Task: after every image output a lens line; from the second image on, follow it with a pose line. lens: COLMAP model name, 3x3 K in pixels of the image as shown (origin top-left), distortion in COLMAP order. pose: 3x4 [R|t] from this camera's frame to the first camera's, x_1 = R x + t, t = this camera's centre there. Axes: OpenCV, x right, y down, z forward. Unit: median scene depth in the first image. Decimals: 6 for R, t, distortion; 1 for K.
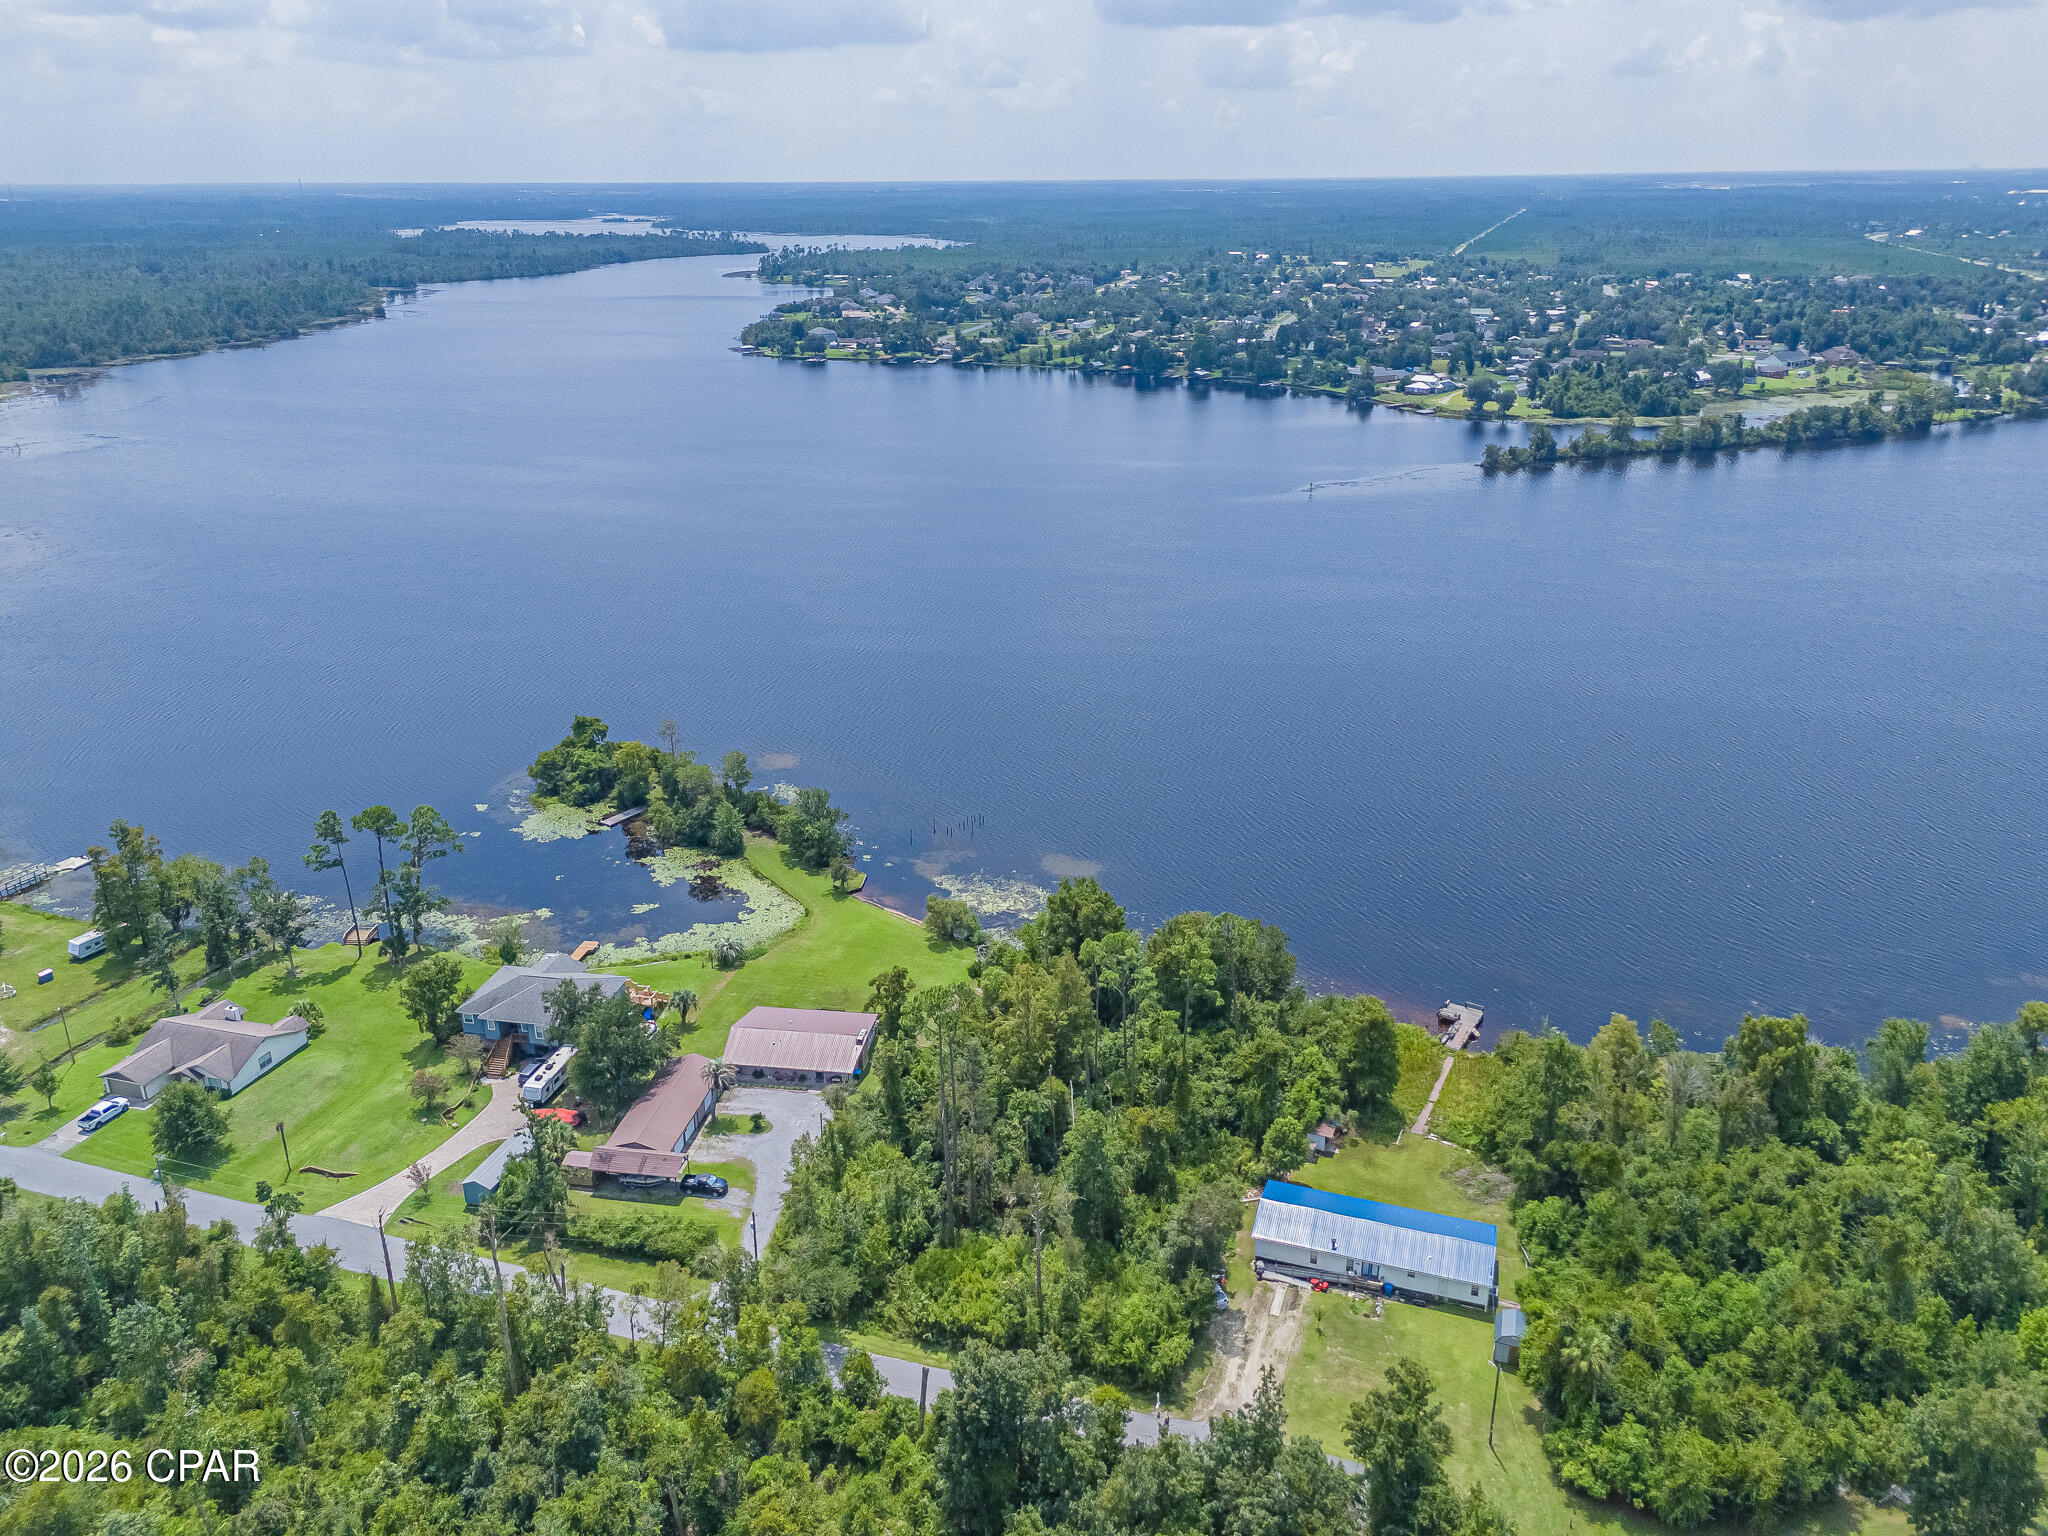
lens RADIAL K [[1501.4, 0, 1024.5], [0, 1501.4, 780.6], [0, 0, 1]] dist [0.048670, -0.040607]
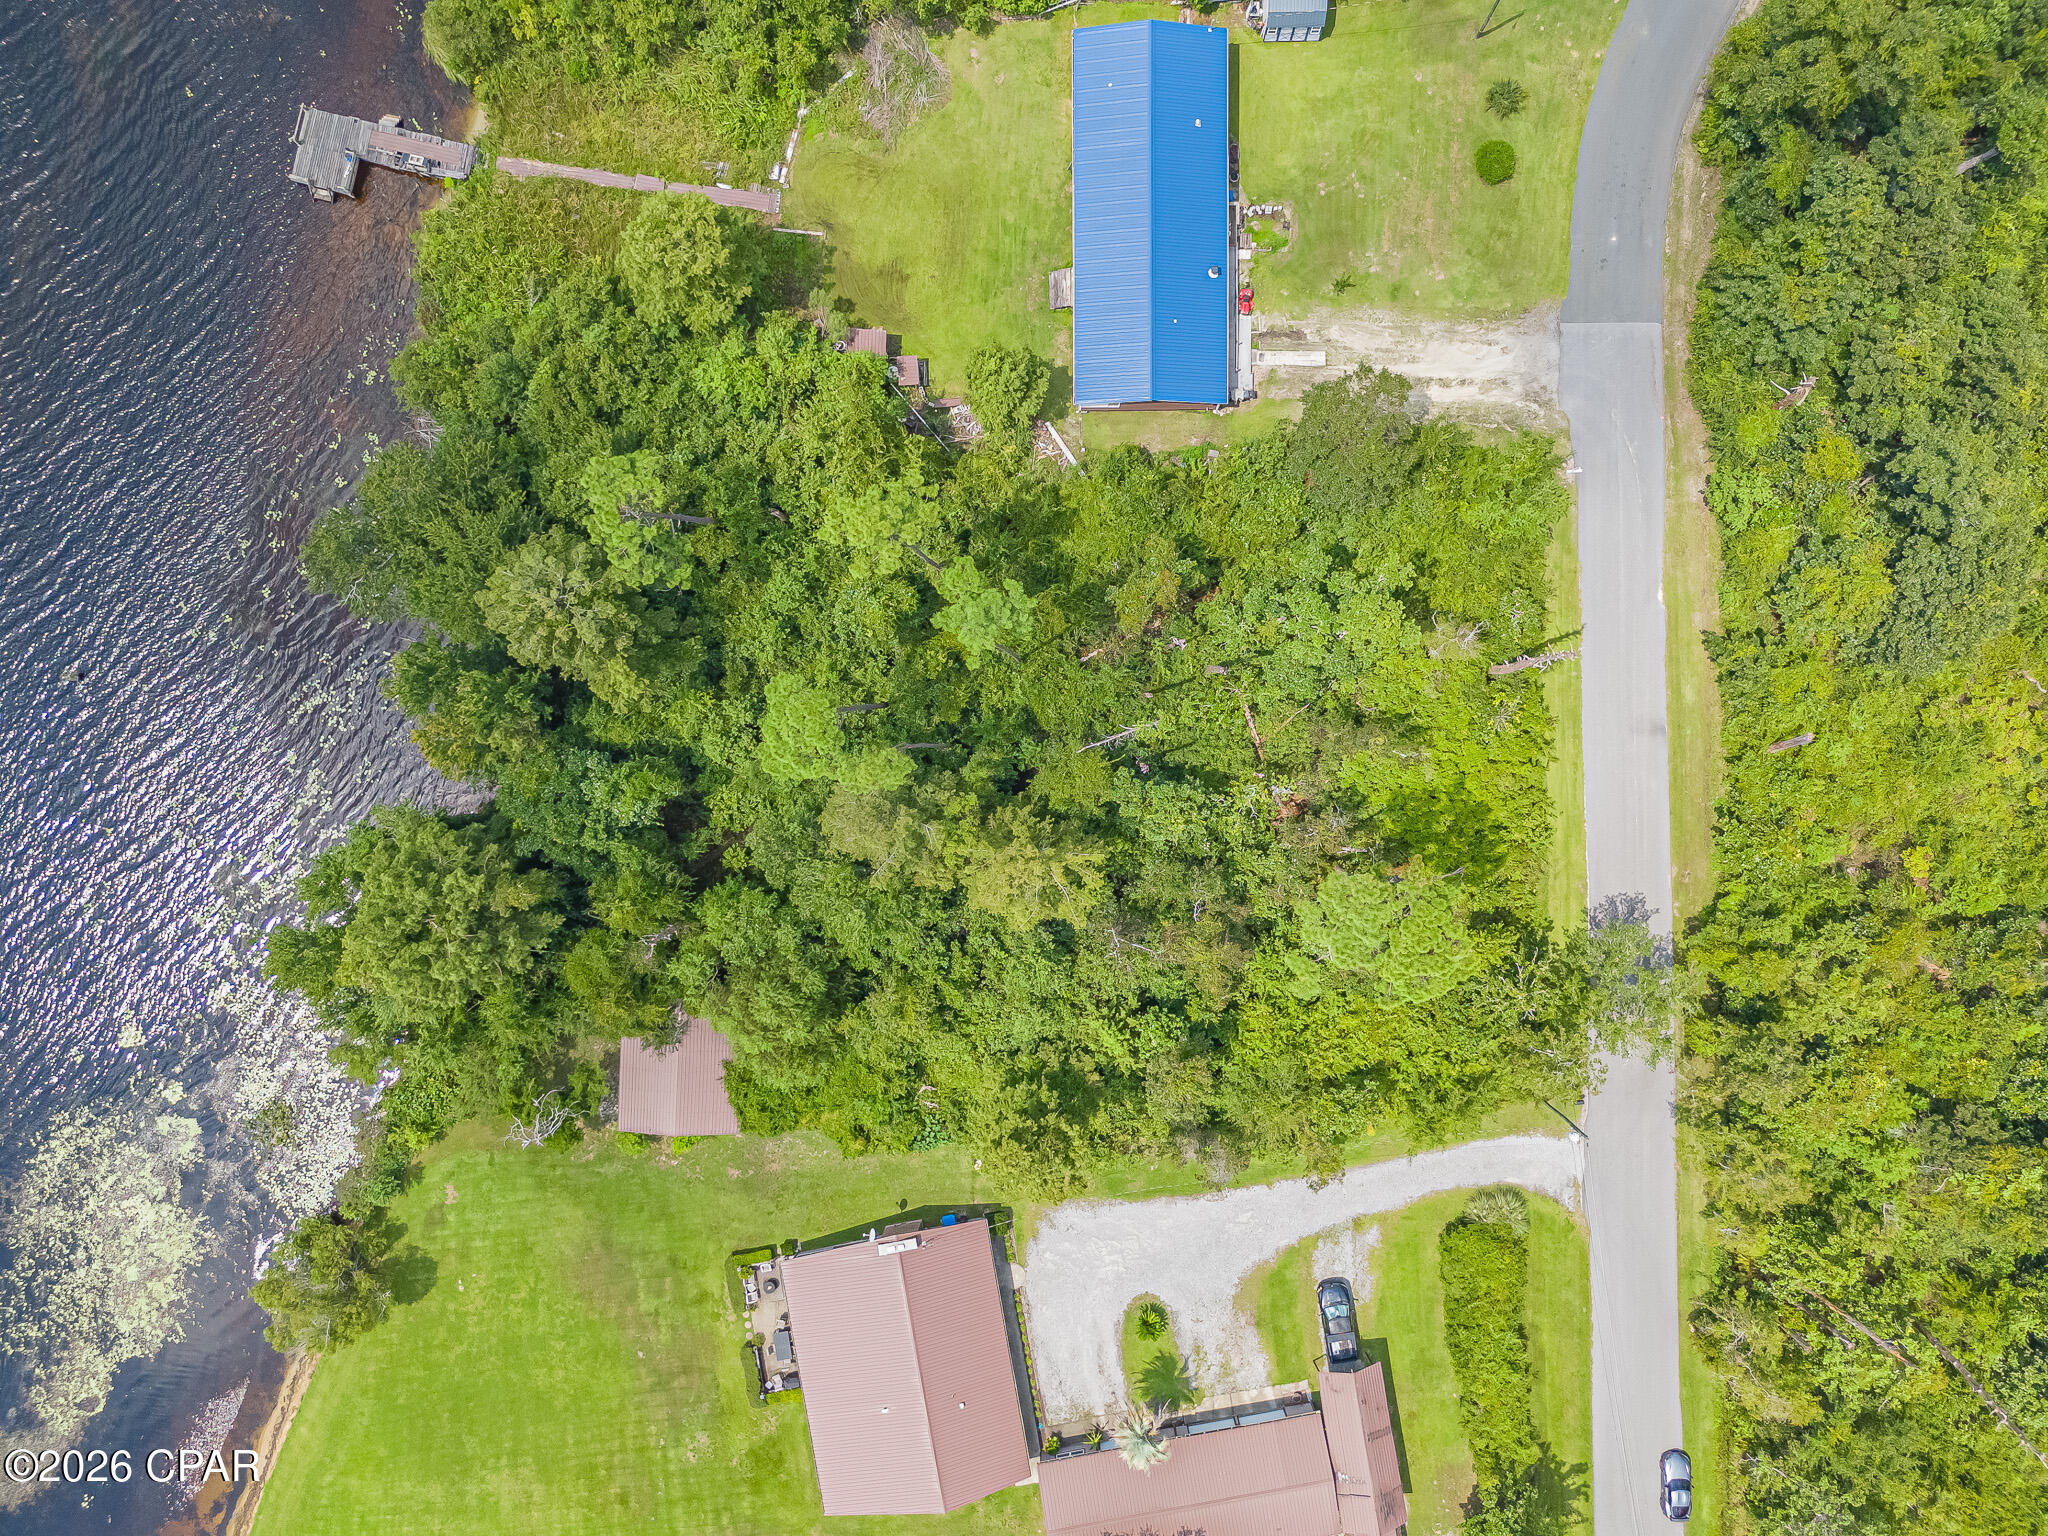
lens RADIAL K [[1501.4, 0, 1024.5], [0, 1501.4, 780.6], [0, 0, 1]] dist [0.048670, -0.040607]
pose [[-0.332441, -0.943059, -0.011123, 0.033030], [0.335735, -0.129355, 0.933032, -0.277150], [-0.881343, 0.306444, 0.359621, 0.762617]]
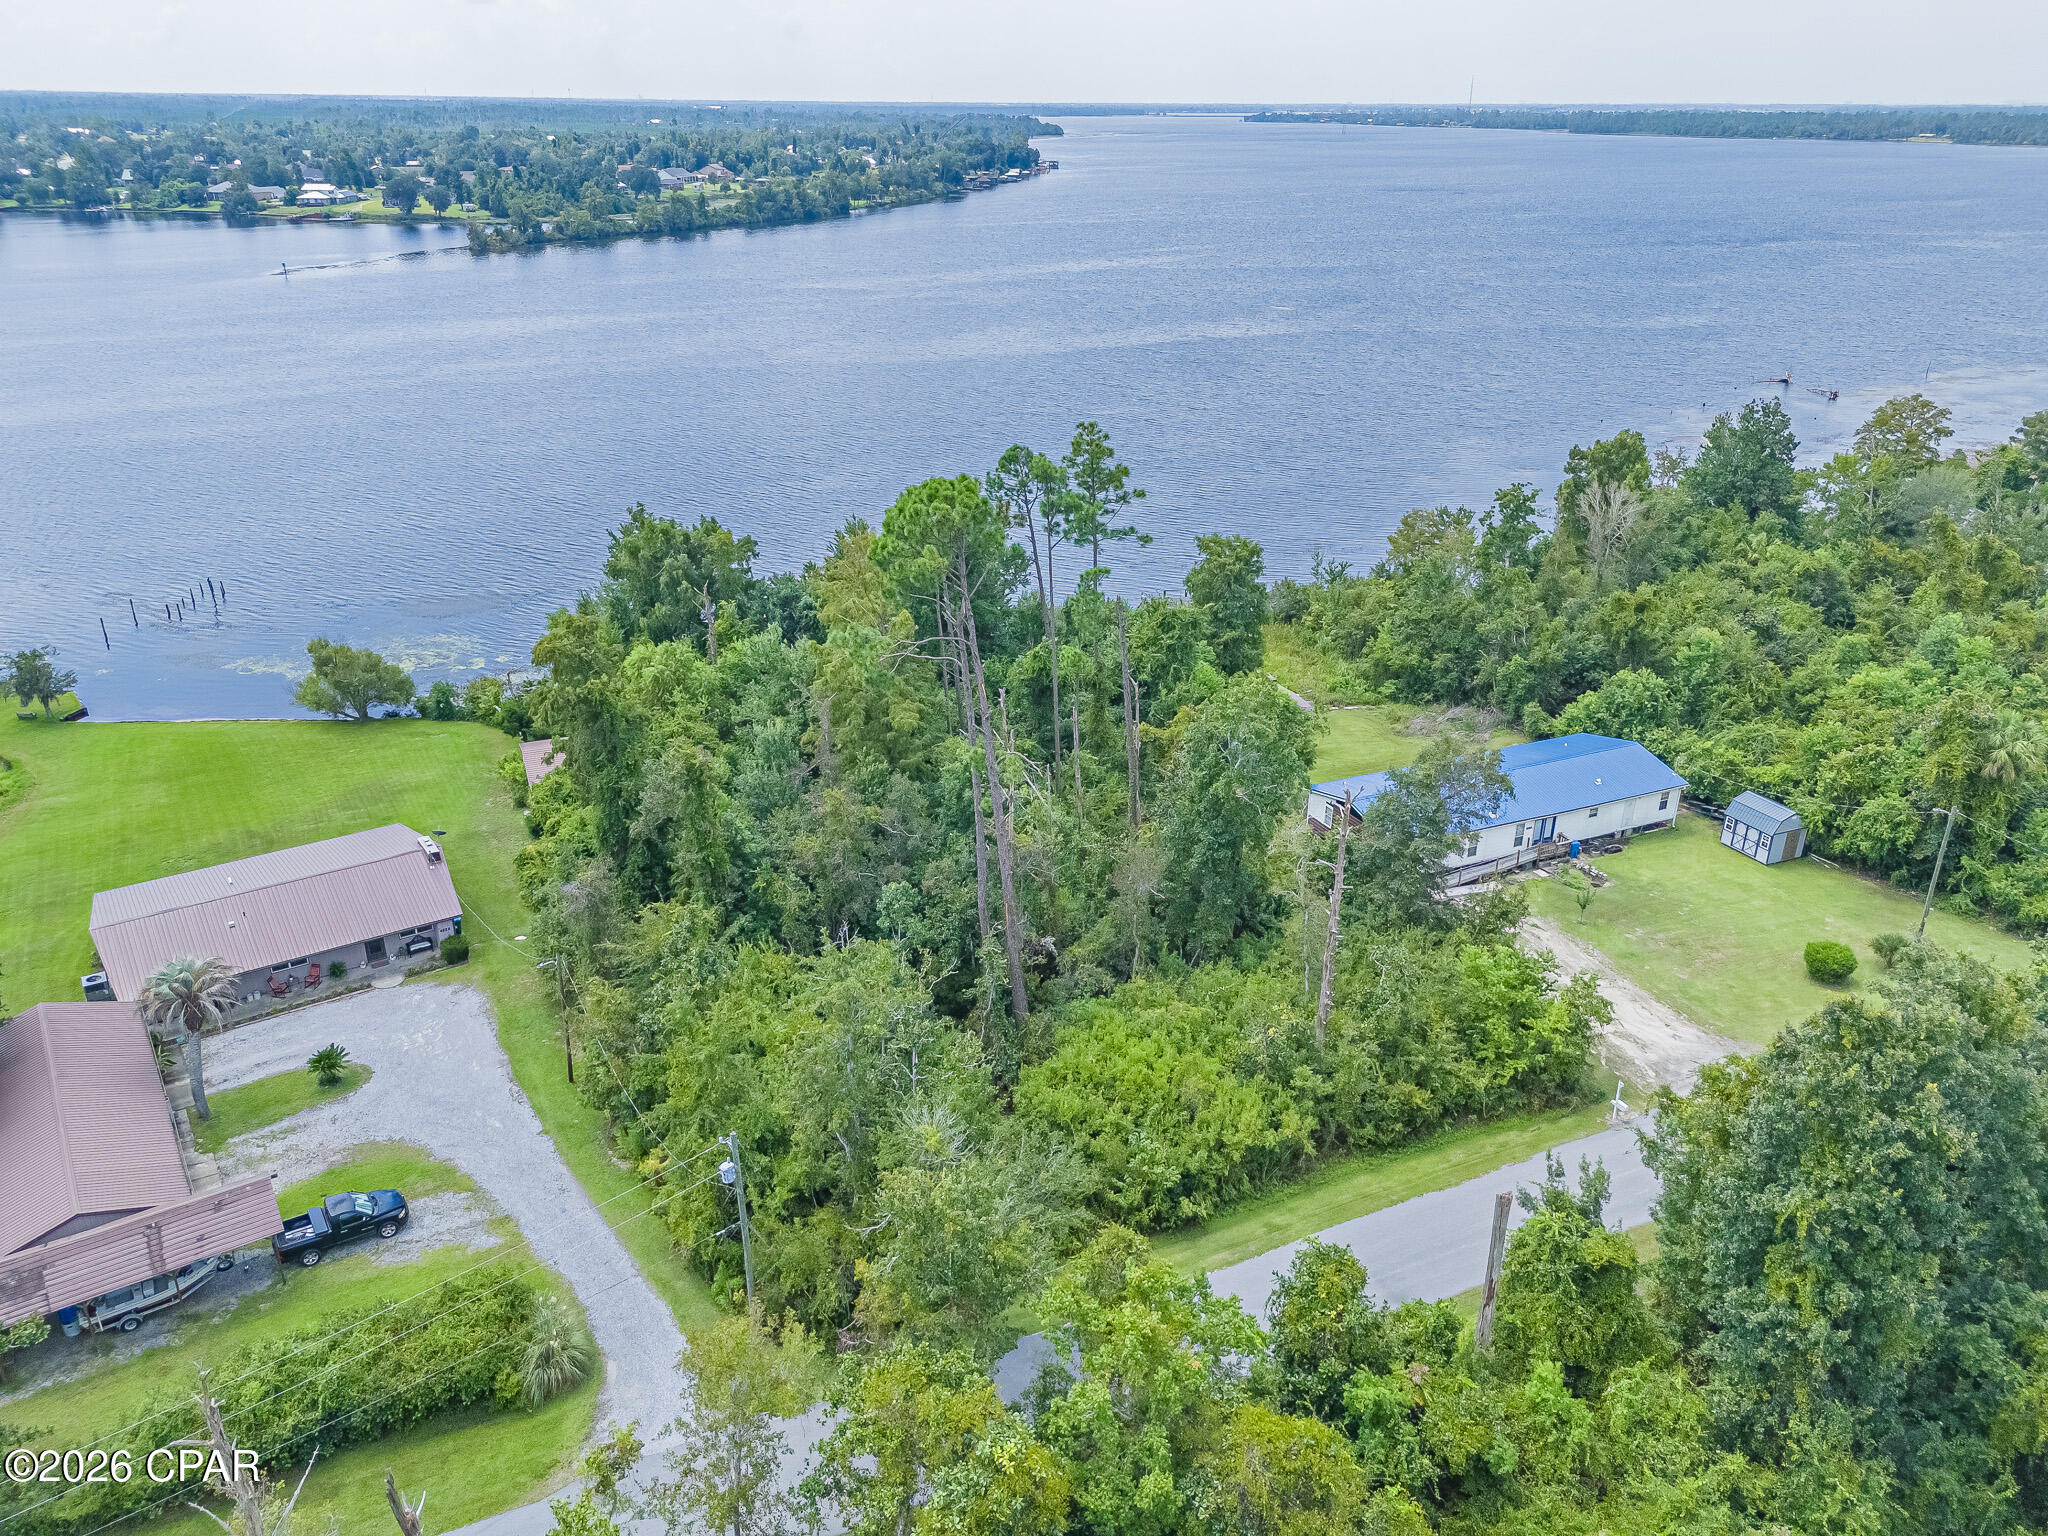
lens RADIAL K [[1501.4, 0, 1024.5], [0, 1501.4, 780.6], [0, 0, 1]] dist [0.048670, -0.040607]
pose [[0.728484, -0.267726, 0.630583, -0.275326], [0.241955, 0.961702, 0.128789, 0.139506], [-0.640913, 0.058752, 0.765362, 0.541035]]
